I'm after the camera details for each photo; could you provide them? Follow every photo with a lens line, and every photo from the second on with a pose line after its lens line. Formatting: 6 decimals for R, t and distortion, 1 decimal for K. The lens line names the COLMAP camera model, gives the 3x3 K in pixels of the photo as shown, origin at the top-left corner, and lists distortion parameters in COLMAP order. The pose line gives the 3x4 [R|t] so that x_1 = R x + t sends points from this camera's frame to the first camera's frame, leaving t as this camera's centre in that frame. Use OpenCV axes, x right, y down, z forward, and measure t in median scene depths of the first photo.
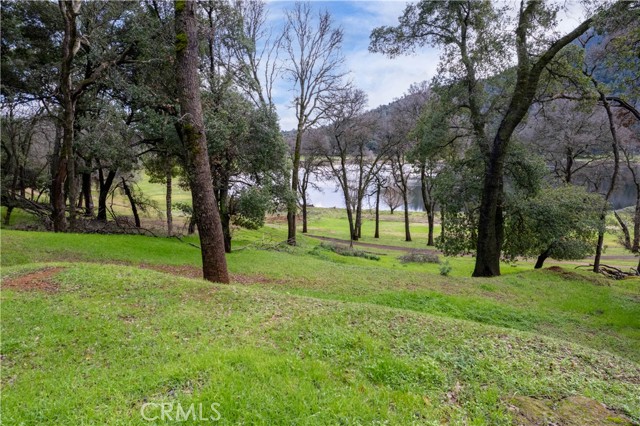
lens RADIAL K [[411.1, 0, 314.2], [0, 411.1, 213.3], [0, 0, 1]] dist [-0.068545, 0.061881]
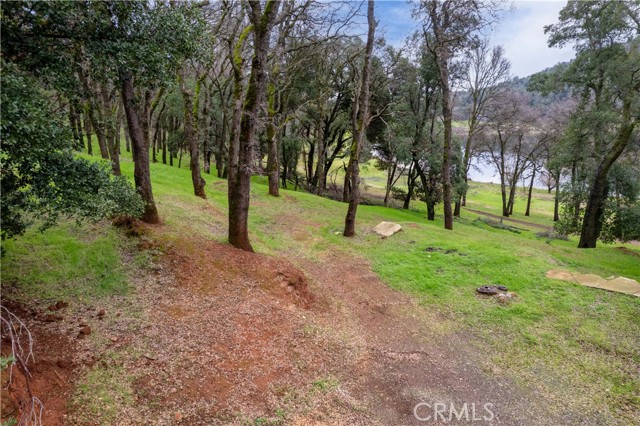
lens RADIAL K [[411.1, 0, 320.2], [0, 411.1, 216.9], [0, 0, 1]] dist [-0.068545, 0.061881]
pose [[0.939232, 0.088538, -0.331668, -0.020693], [-0.055318, 0.992576, 0.108316, -0.032573], [0.338796, -0.083387, 0.937157, -0.327998]]
